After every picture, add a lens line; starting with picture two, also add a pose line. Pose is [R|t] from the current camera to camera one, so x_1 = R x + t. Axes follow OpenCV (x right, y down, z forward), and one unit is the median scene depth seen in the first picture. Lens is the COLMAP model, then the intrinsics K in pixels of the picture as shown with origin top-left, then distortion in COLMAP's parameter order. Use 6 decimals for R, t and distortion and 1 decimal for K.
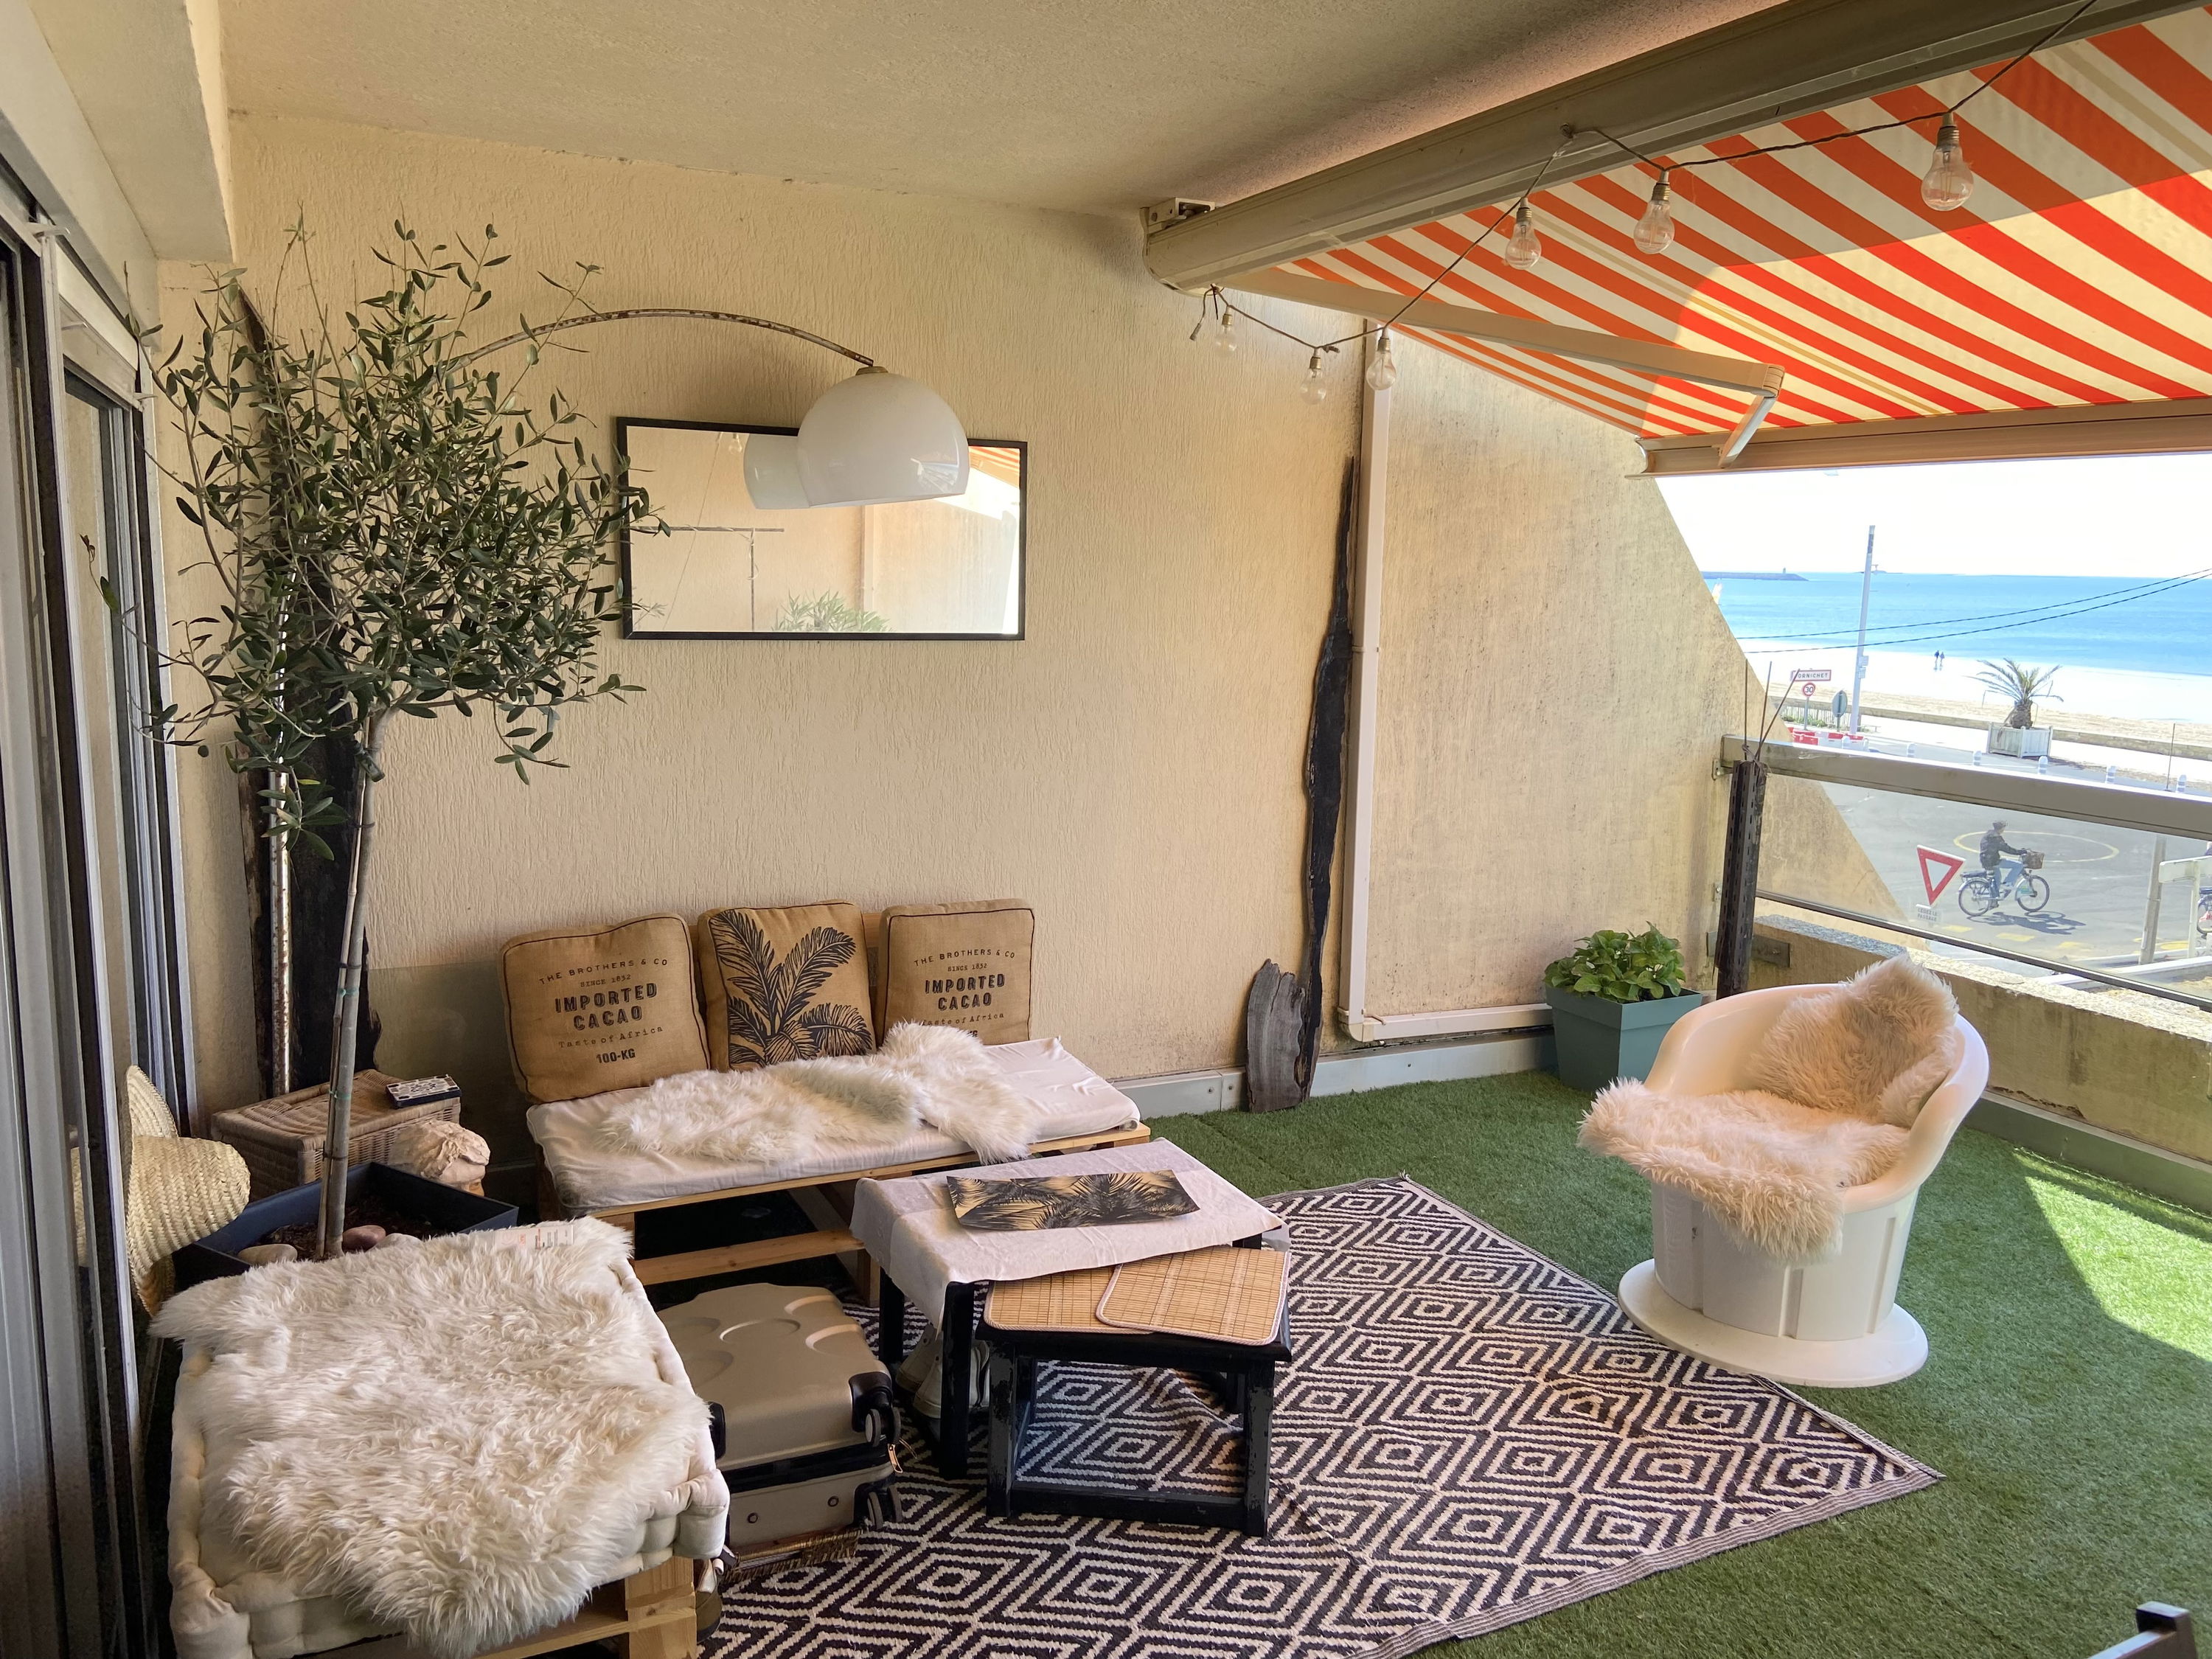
lens RADIAL K [[1660.0, 0, 1101.1], [0, 1660.0, 819.0], [0, 0, 1]] dist [0.123088, -0.147245]
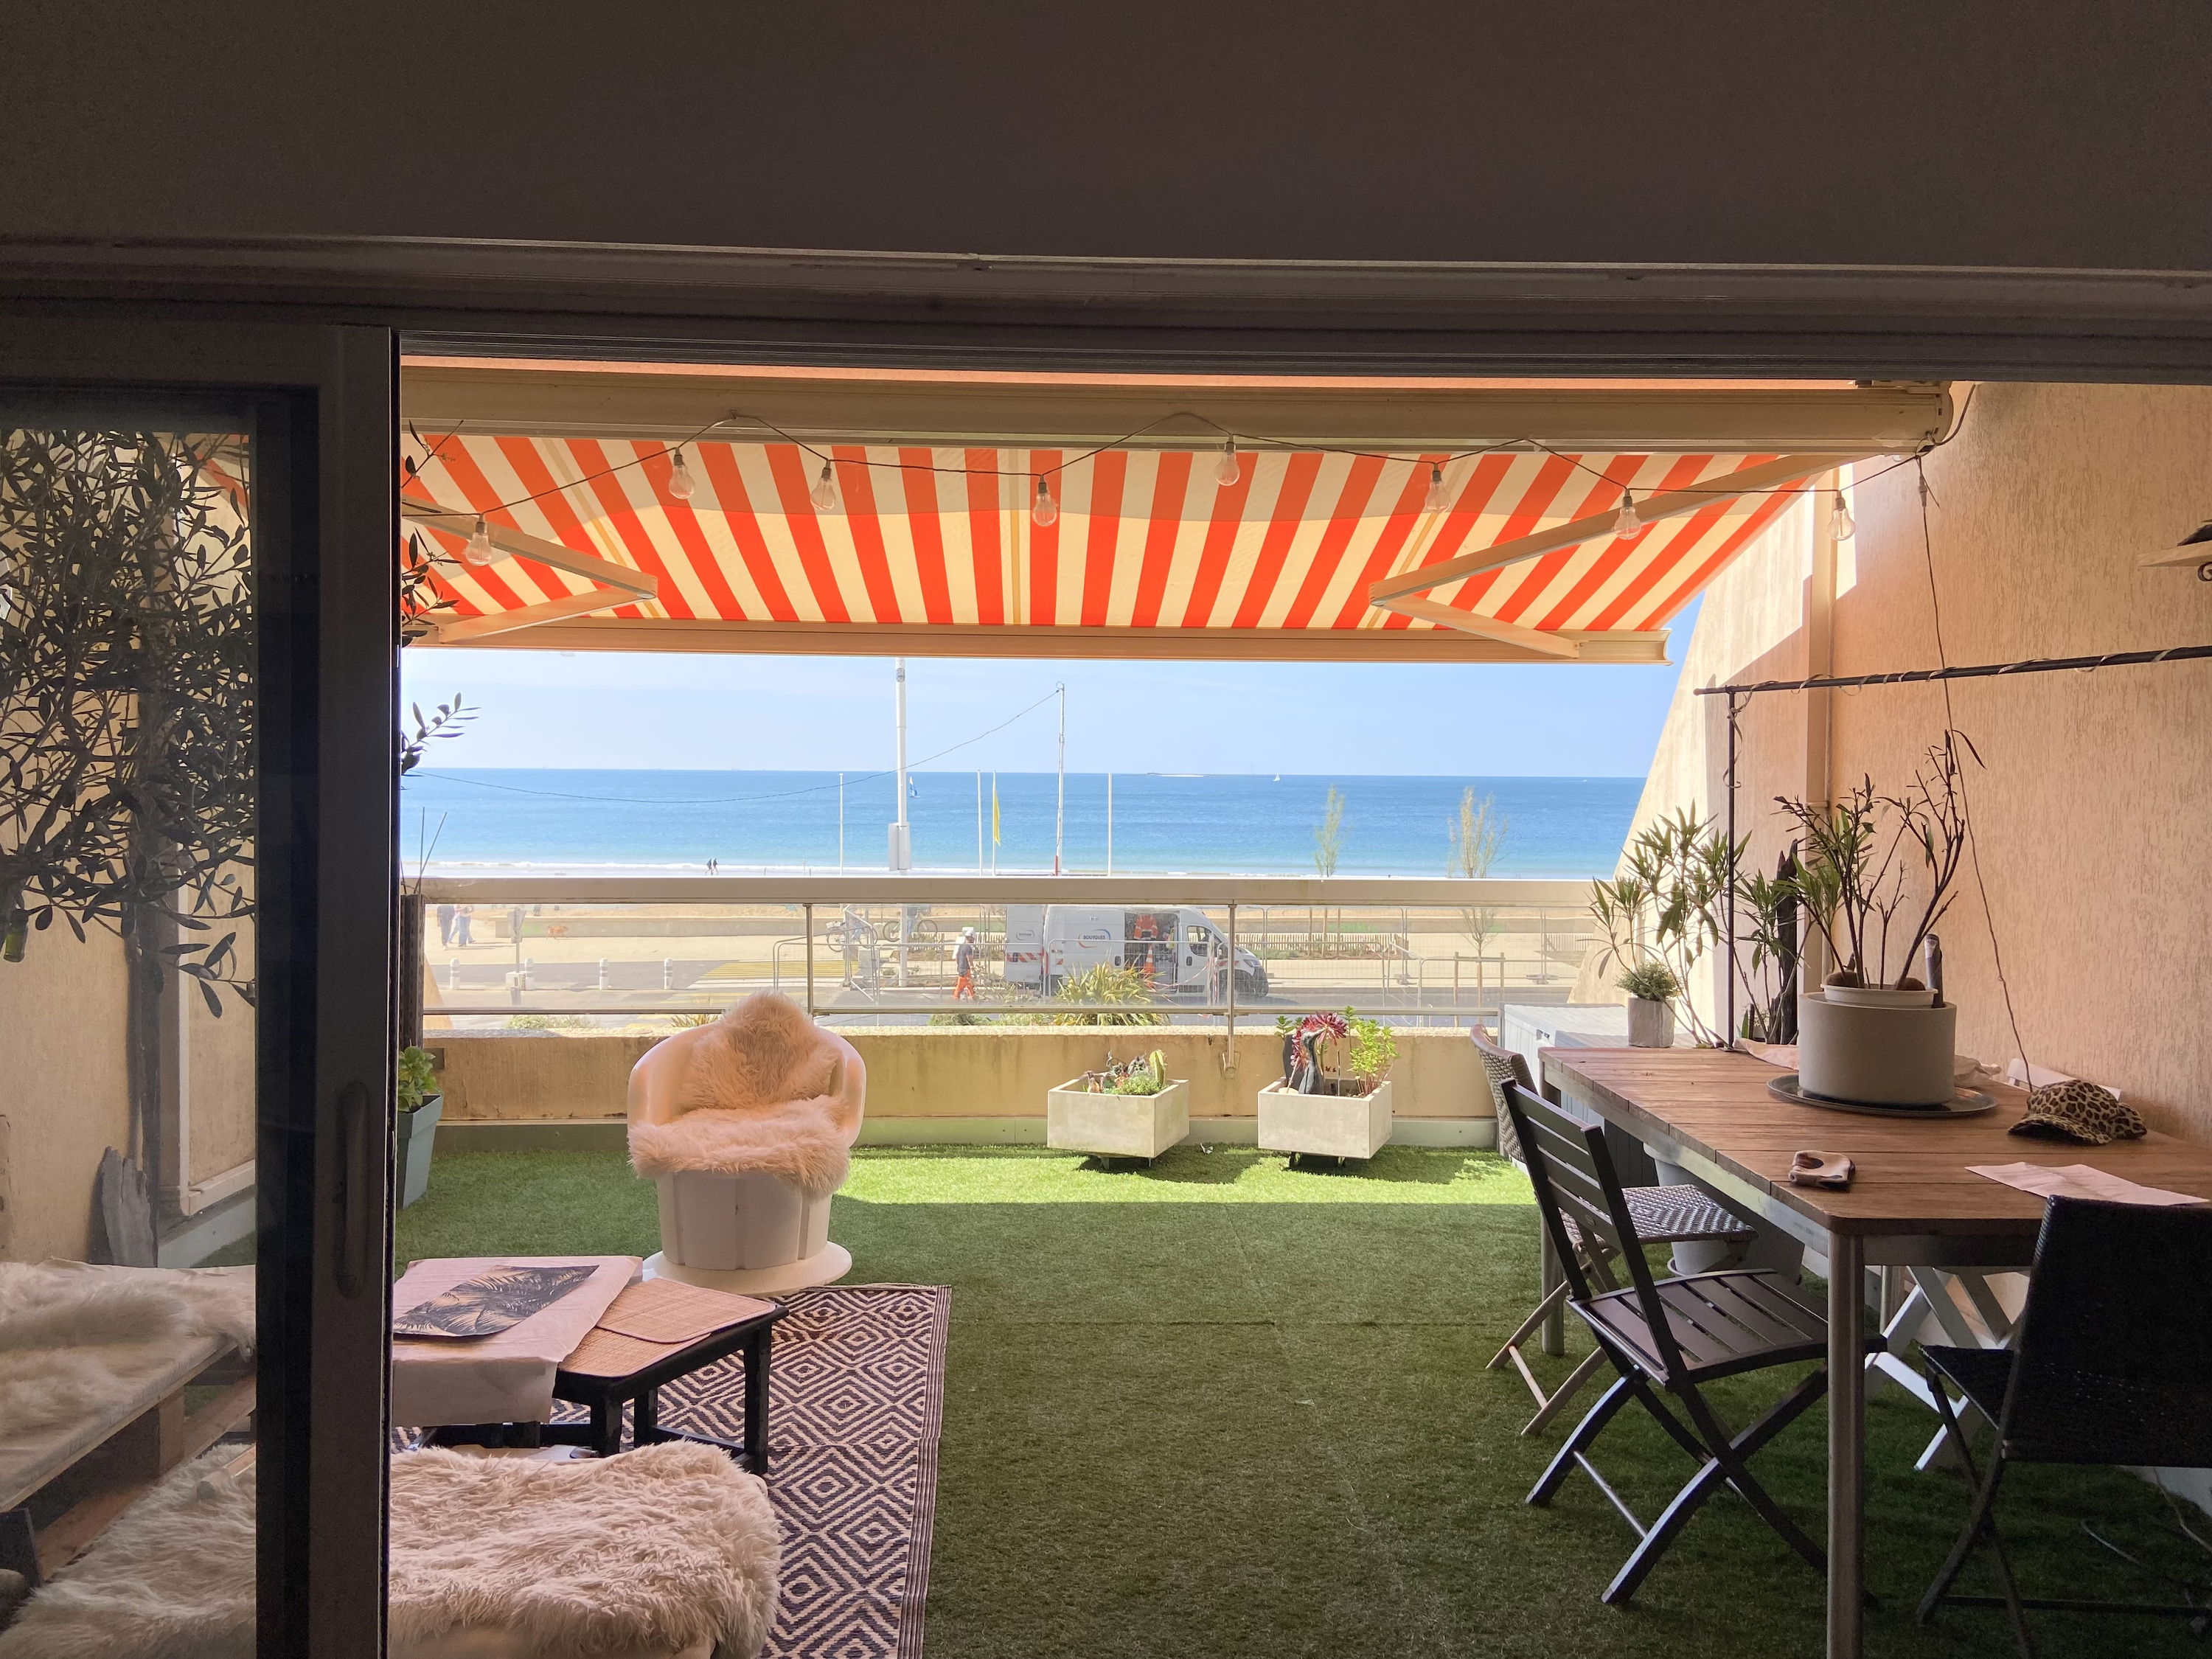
lens RADIAL K [[1660.0, 0, 1101.1], [0, 1660.0, 819.0], [0, 0, 1]] dist [0.123088, -0.147245]
pose [[0.399742, -0.048697, 0.915333, -0.844436], [0.144166, 0.989500, -0.010317, -0.008467], [-0.905219, 0.136085, 0.402565, 0.177455]]
